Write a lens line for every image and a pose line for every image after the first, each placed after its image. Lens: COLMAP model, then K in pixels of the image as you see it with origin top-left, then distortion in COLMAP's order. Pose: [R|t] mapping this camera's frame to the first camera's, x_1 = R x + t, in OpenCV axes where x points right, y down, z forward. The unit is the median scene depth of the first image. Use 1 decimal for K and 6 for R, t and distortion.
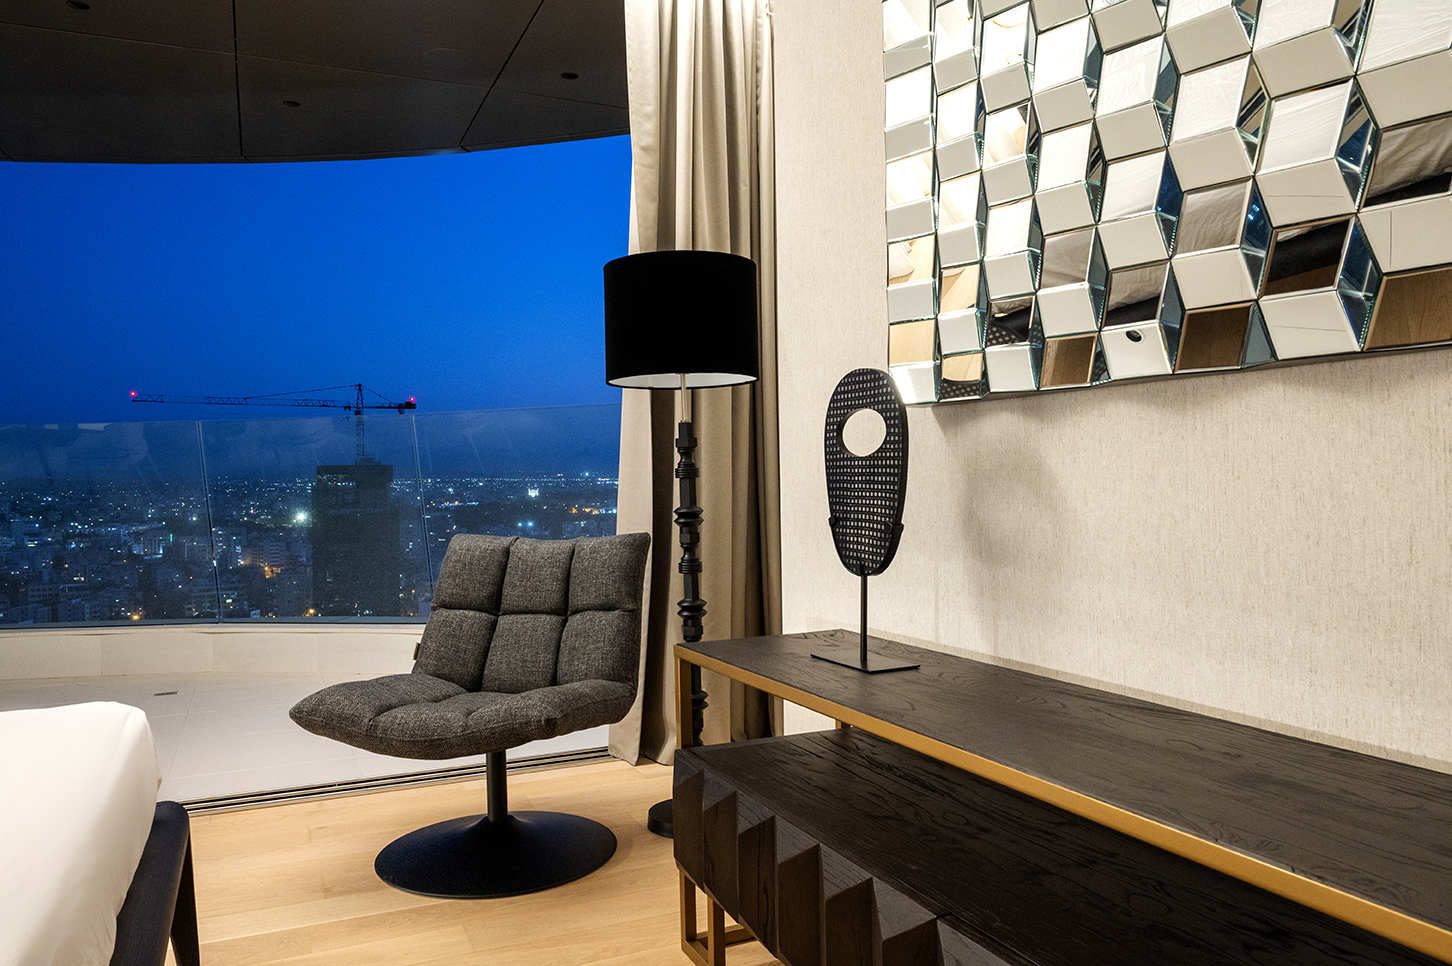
lens RADIAL K [[1046.4, 0, 726.0], [0, 1046.4, 483.0], [0, 0, 1]] dist [-0.008276, -0.004187]
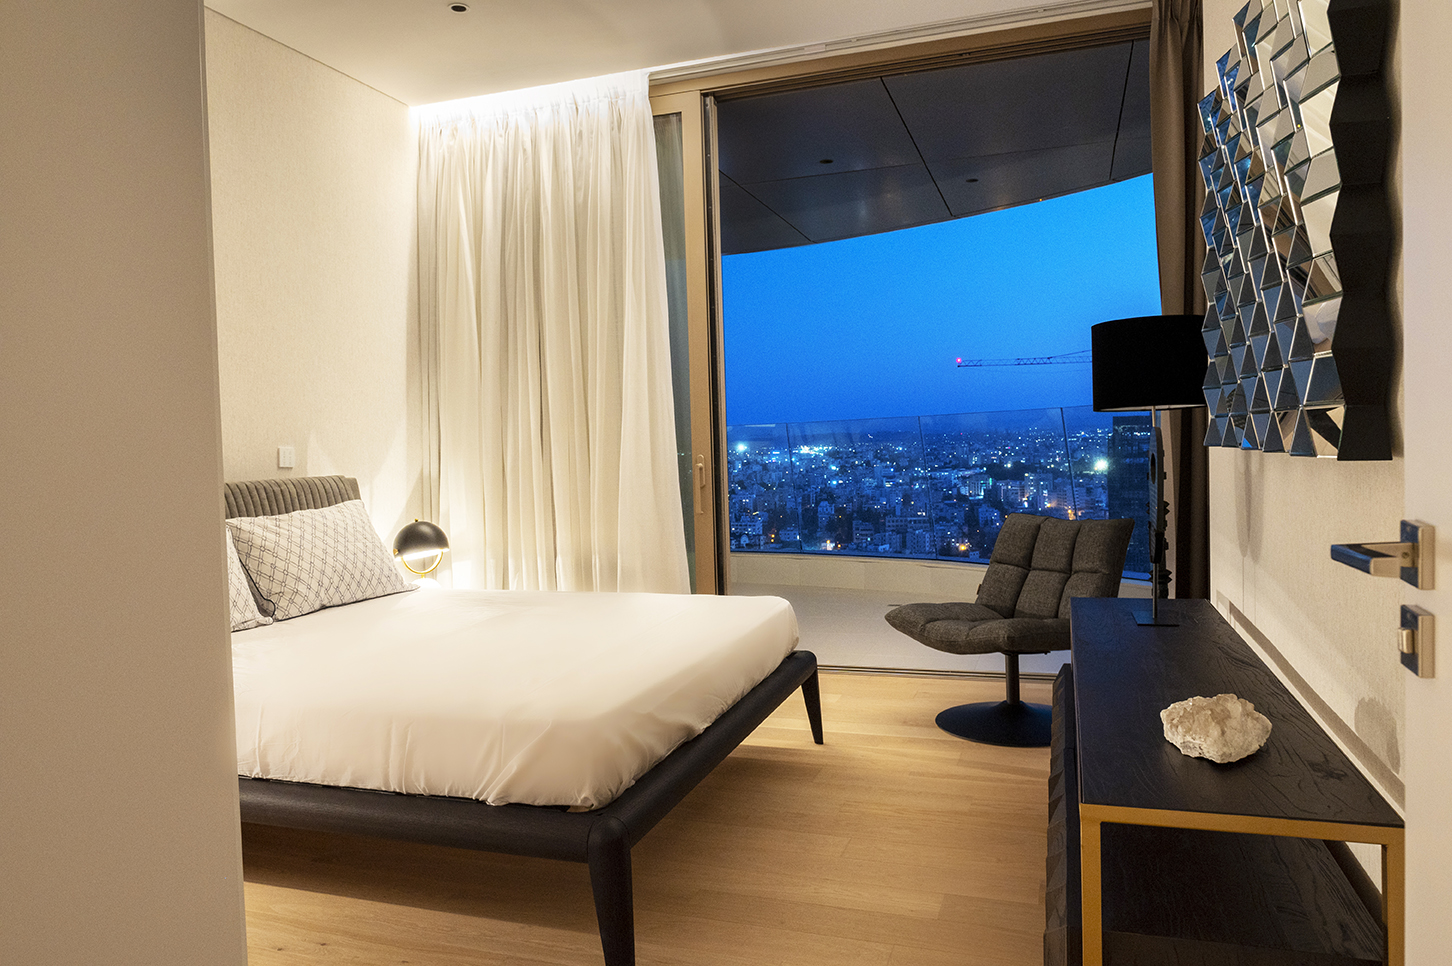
lens RADIAL K [[983.4, 0, 726.0], [0, 983.4, 483.0], [0, 0, 1]] dist [-0.005303, -0.001244]
pose [[0.730591, 0.021379, -0.682481, 0.417583], [0.013489, 0.998863, 0.045730, -0.066646], [0.682682, -0.042616, 0.729471, -0.303181]]
